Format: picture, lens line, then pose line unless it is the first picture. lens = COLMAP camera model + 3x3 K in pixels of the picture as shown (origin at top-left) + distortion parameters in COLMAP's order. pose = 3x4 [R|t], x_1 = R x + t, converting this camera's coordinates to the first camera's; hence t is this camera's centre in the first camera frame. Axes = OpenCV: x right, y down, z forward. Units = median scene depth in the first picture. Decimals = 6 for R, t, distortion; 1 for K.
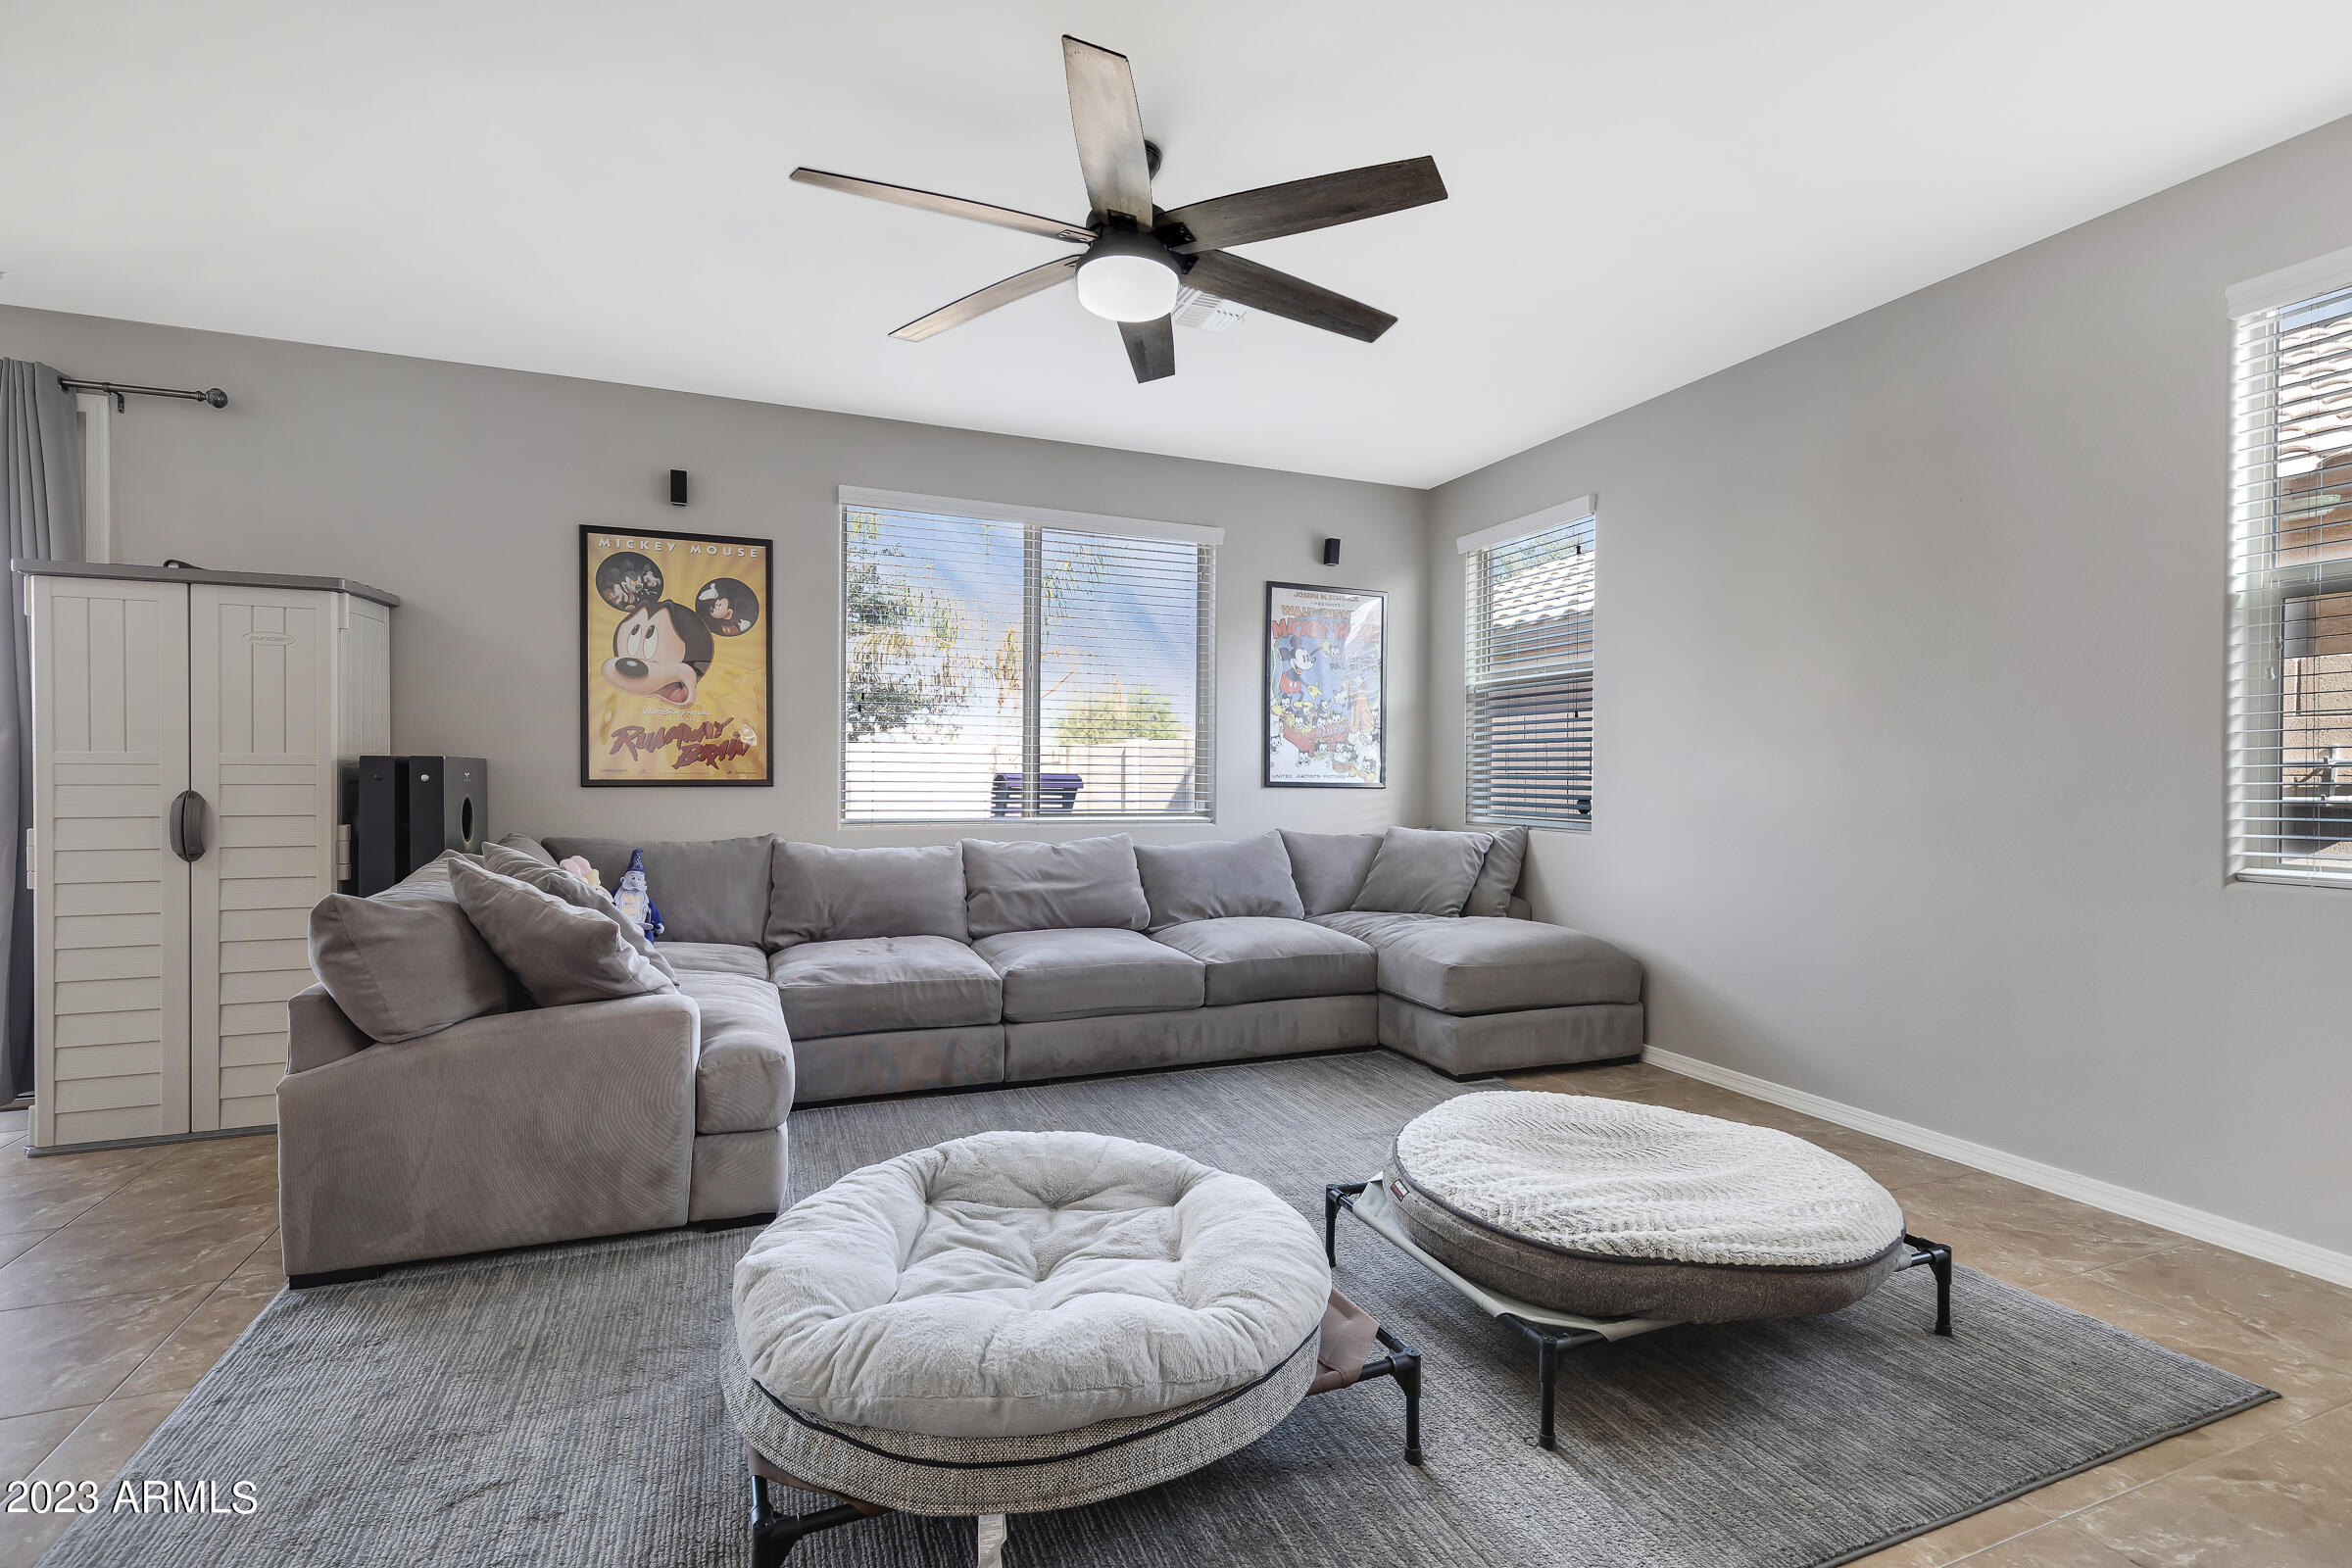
lens RADIAL K [[1074.7, 0, 1181.3], [0, 1074.7, 790.0], [0, 0, 1]] dist [0.003683, -0.002553]
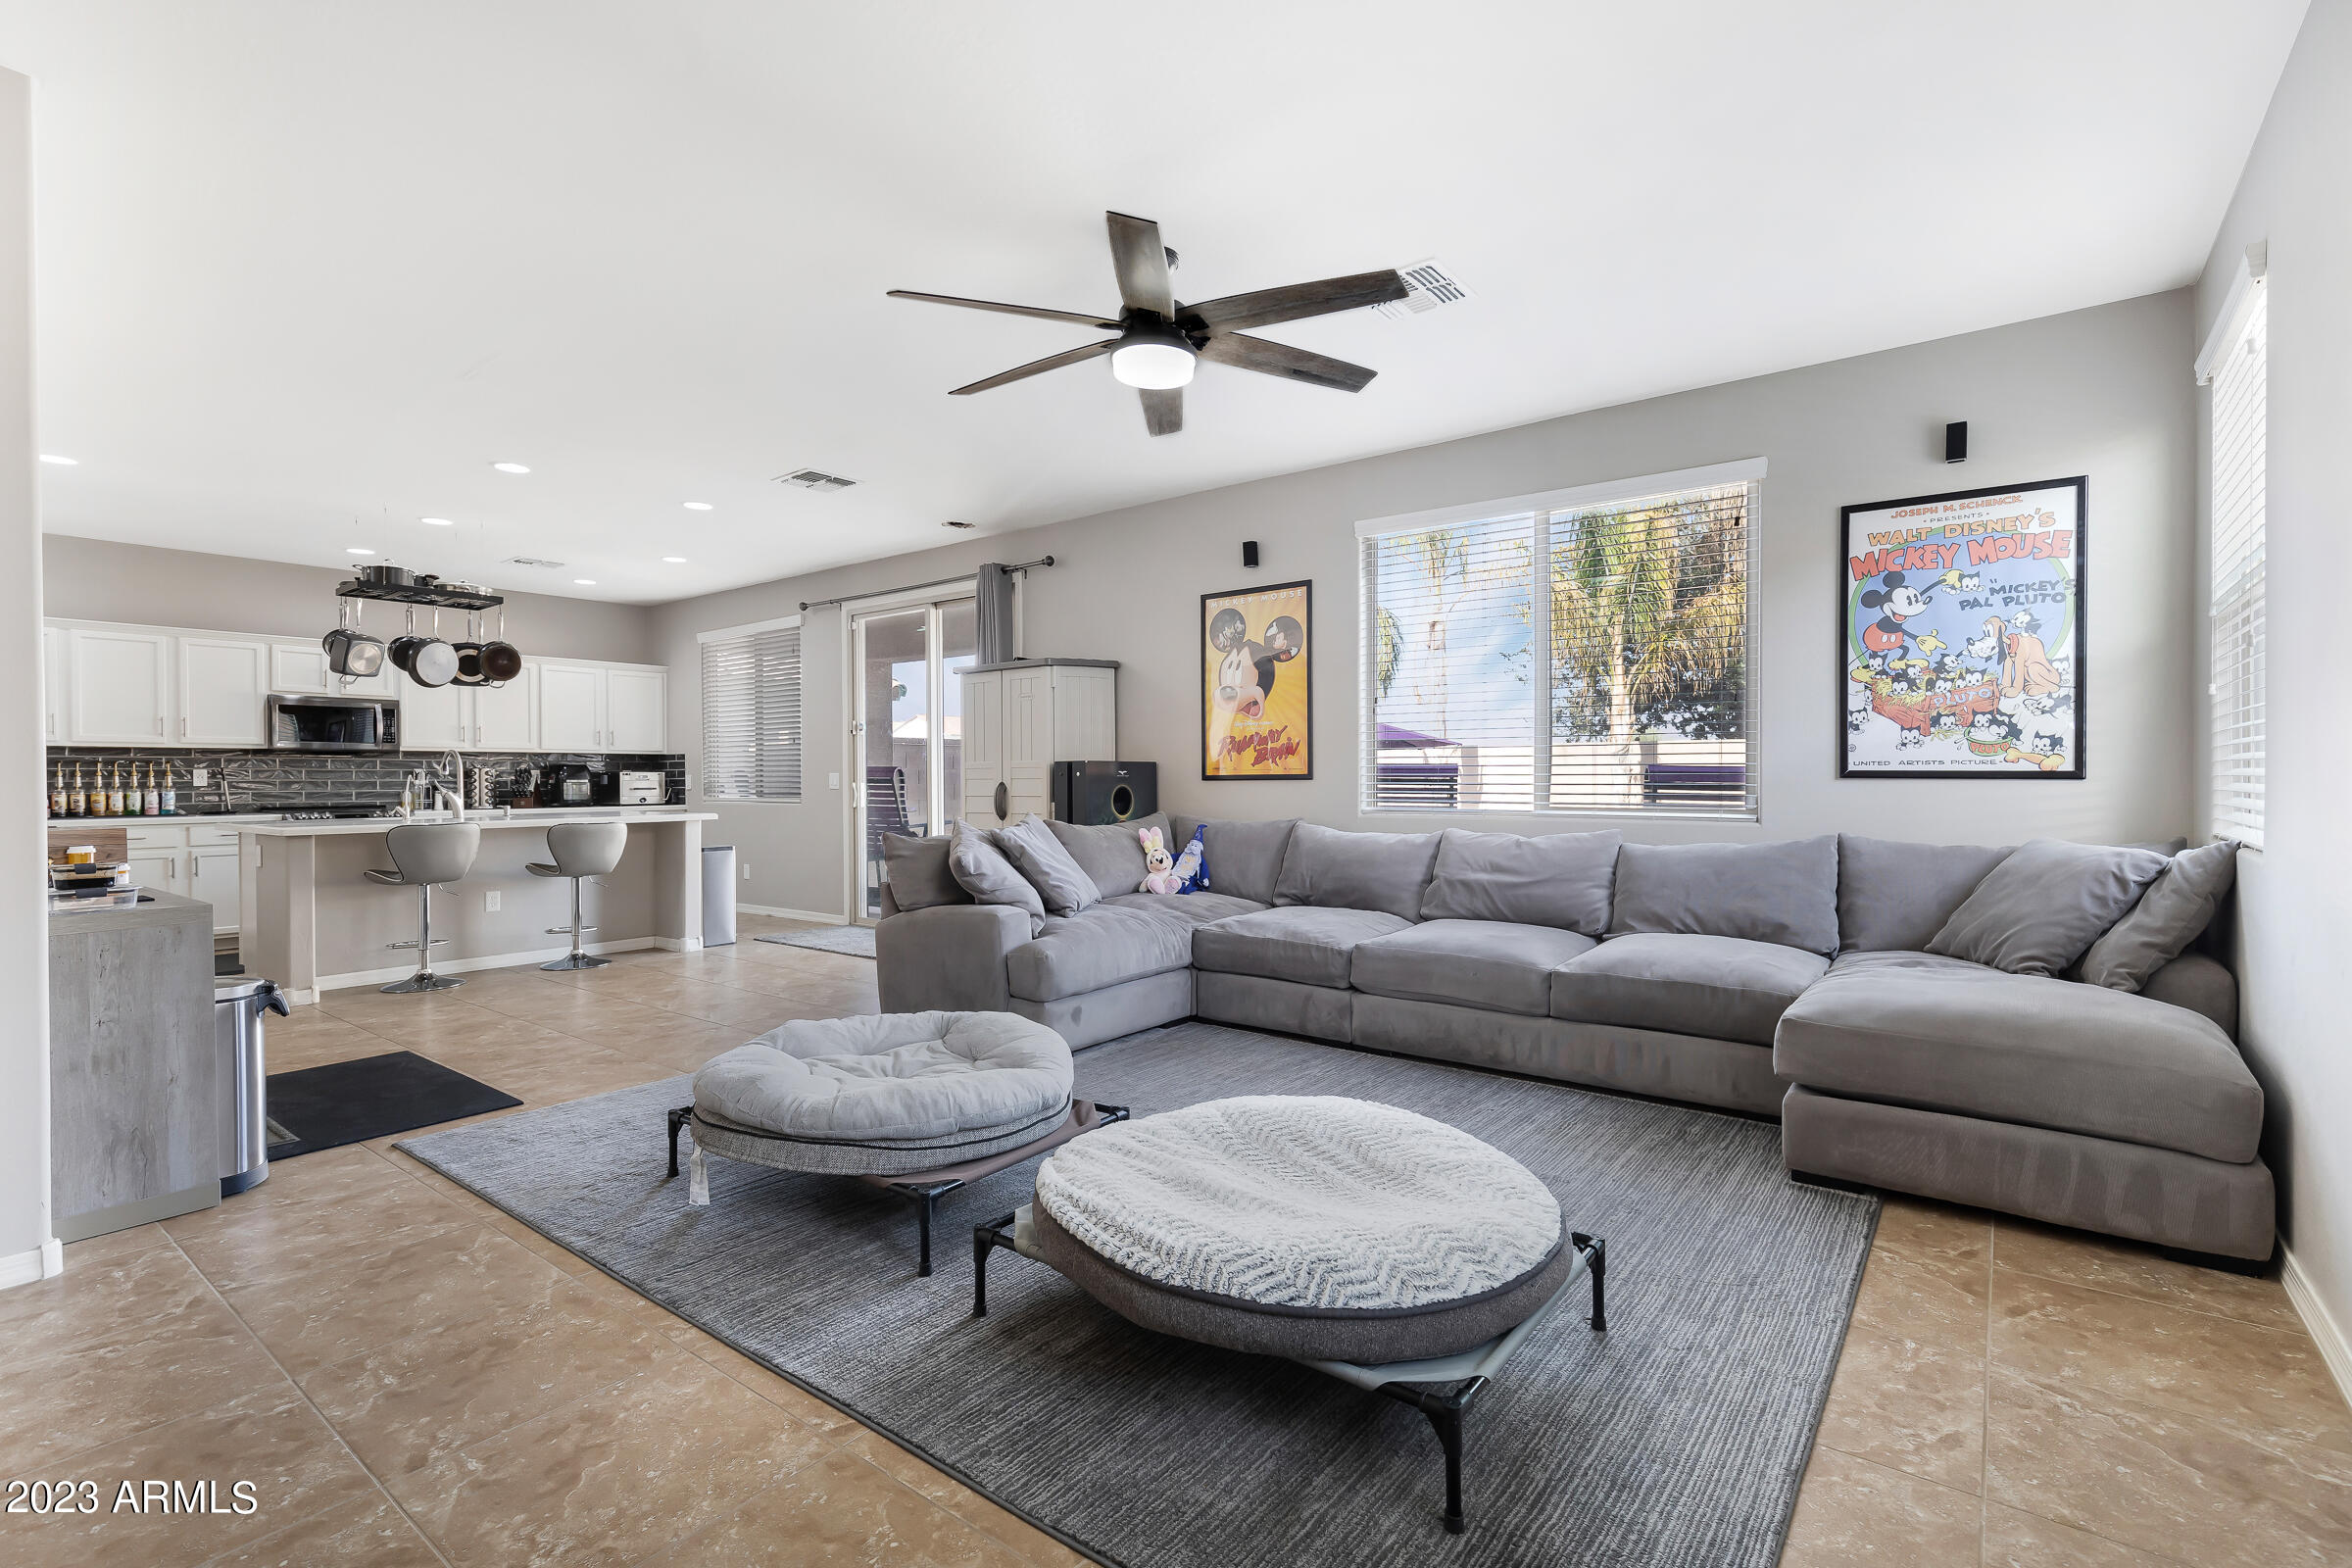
lens RADIAL K [[1074.7, 0, 1147.5], [0, 1074.7, 790.5], [0, 0, 1]] dist [0.003683, -0.002553]
pose [[0.486473, 0.001266, -0.873695, 0.617601], [-0.004826, 0.999988, -0.001238, 0.011759], [0.873682, 0.004819, 0.486473, 0.243588]]
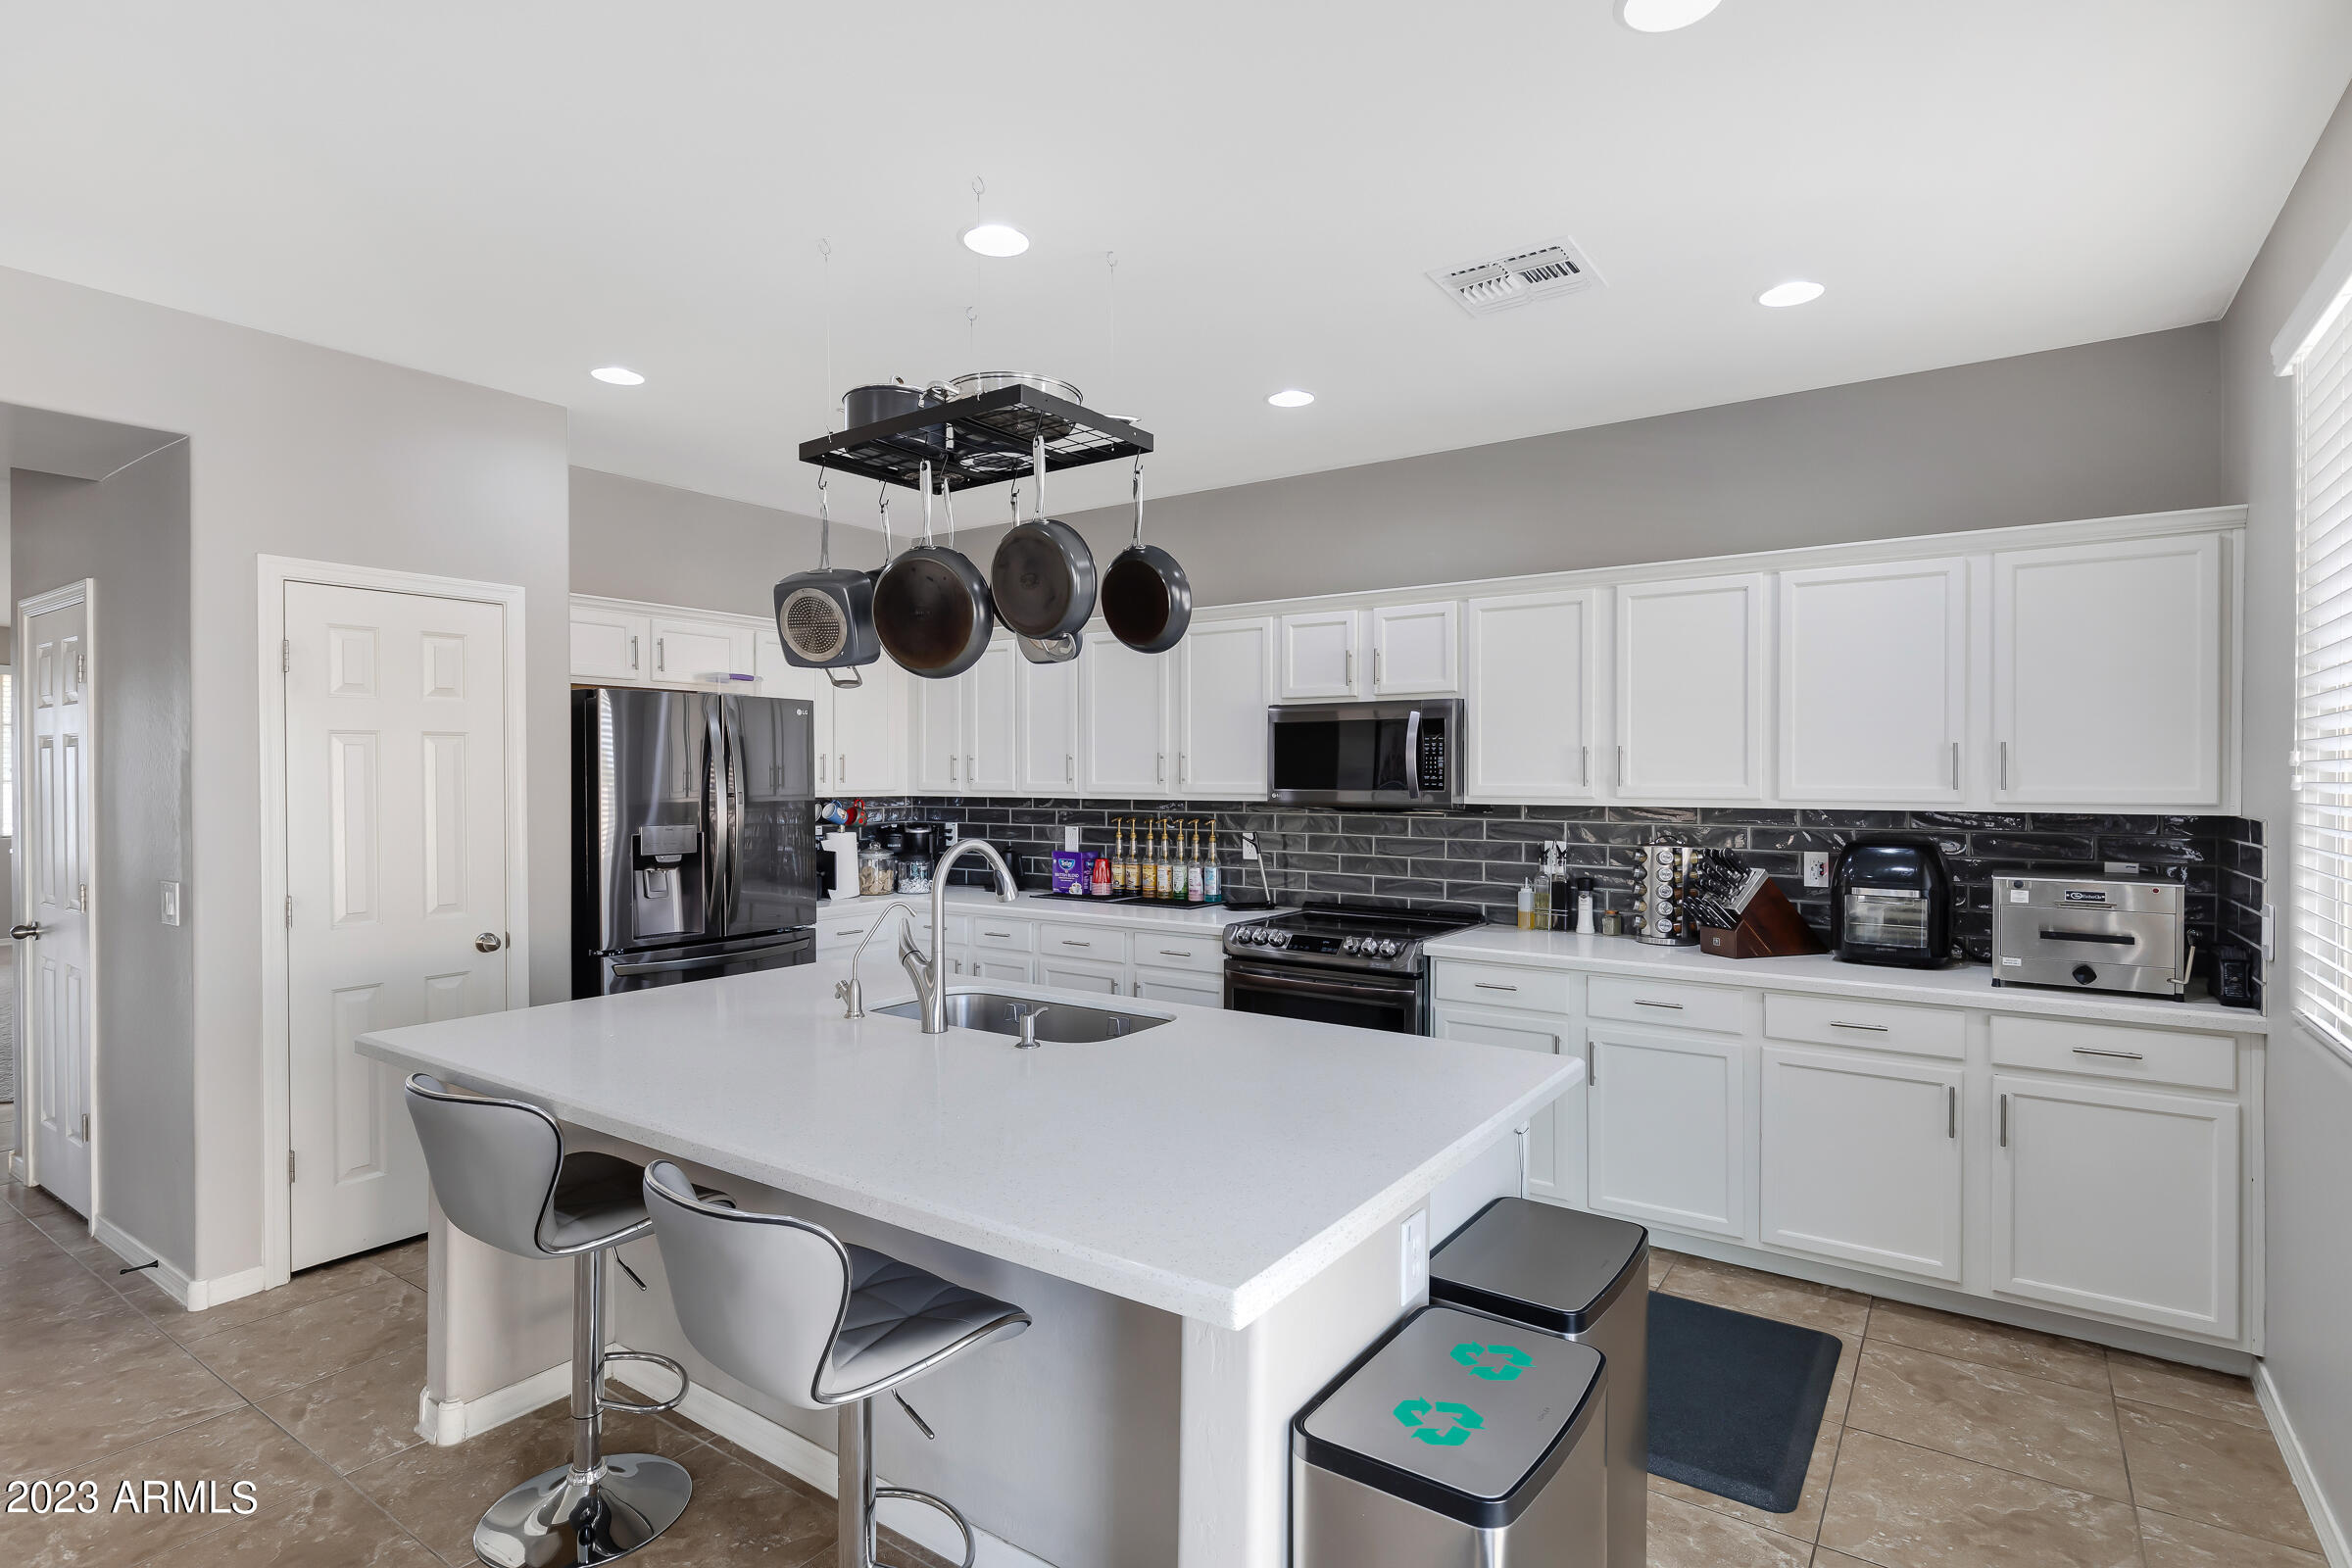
lens RADIAL K [[1184.2, 0, 1172.0], [0, 1184.2, 783.1], [0, 0, 1]] dist [0.006286, 0.000565]
pose [[-0.844031, -0.009928, -0.536203, -0.896467], [-0.018139, 0.999785, 0.010041, -0.075968], [0.535988, 0.018201, -0.844030, 0.708079]]
